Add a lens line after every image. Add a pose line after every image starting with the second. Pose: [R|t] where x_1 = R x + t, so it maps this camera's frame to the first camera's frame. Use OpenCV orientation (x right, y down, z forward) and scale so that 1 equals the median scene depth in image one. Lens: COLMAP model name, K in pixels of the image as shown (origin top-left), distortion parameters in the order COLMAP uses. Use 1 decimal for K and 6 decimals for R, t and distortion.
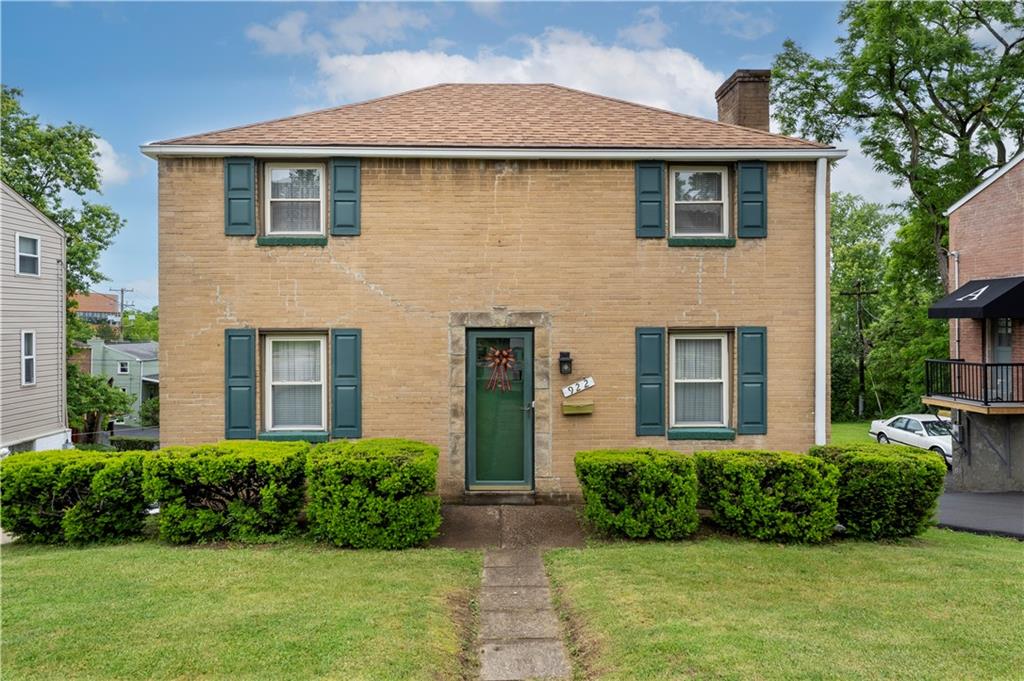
lens RADIAL K [[625.0, 0, 535.0], [0, 625.0, 321.9], [0, 0, 1]] dist [0.000118, -0.005483]
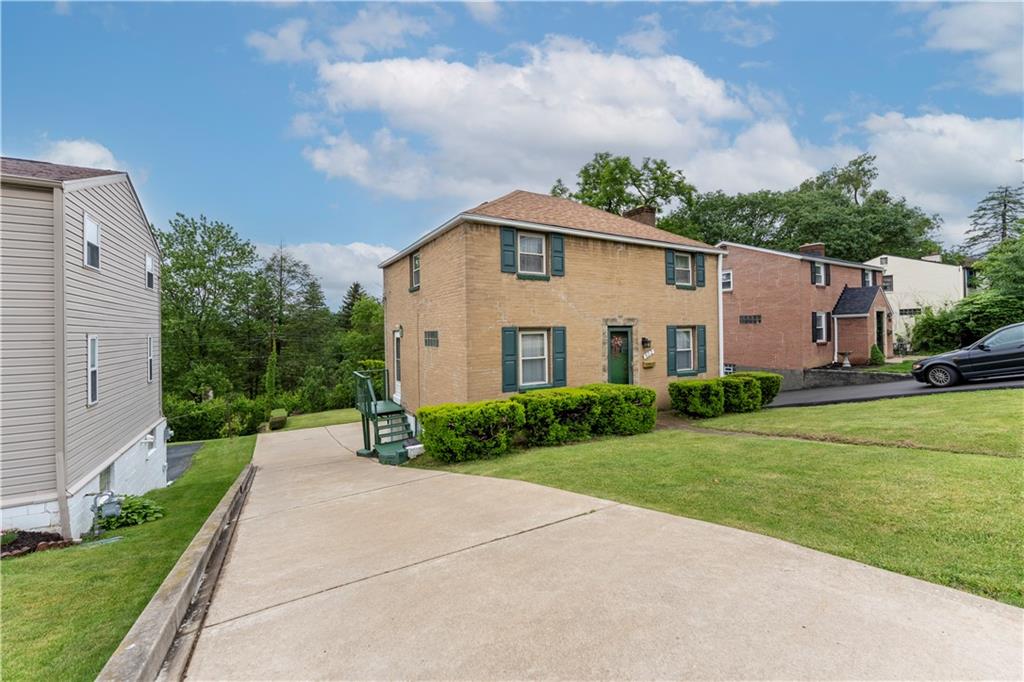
lens RADIAL K [[416.0, 0, 544.2], [0, 416.0, 318.0], [0, 0, 1]] dist [0.003784, 0.000094]
pose [[0.867562, 0.006575, 0.497285, -0.927044], [-0.000030, 0.999913, -0.013168, 0.001440], [-0.497328, 0.011409, 0.867487, -0.031520]]
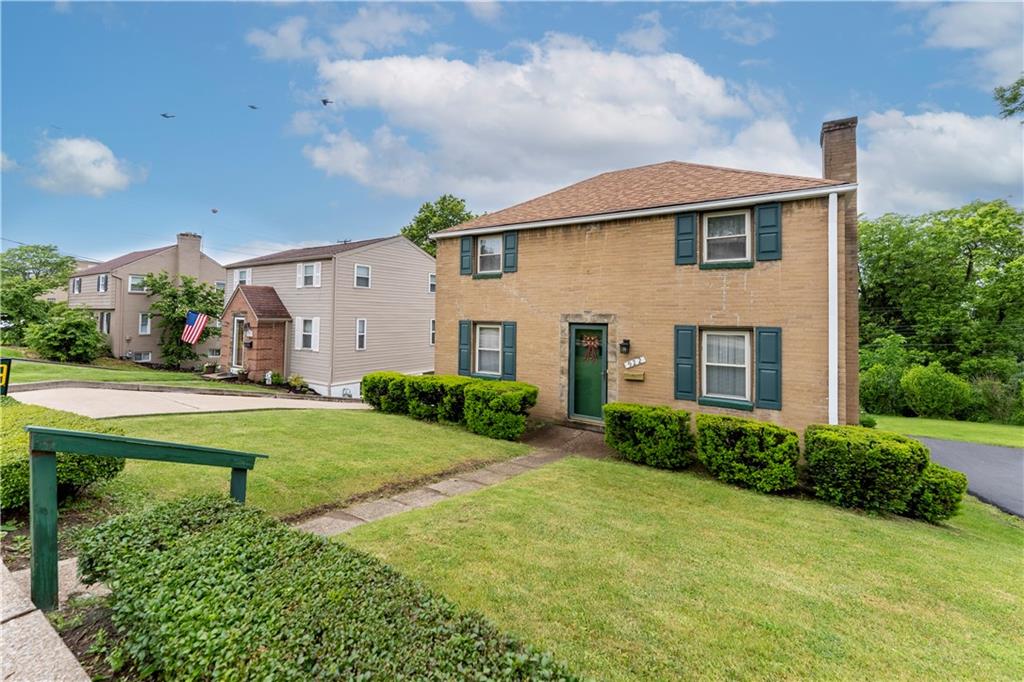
lens RADIAL K [[416.0, 0, 537.1], [0, 416.0, 305.5], [0, 0, 1]] dist [0.003784, 0.000094]
pose [[0.845839, 0.002107, -0.533435, 0.421458], [-0.017878, 0.999542, -0.024400, -0.008150], [0.533139, 0.030176, 0.845489, -0.009189]]
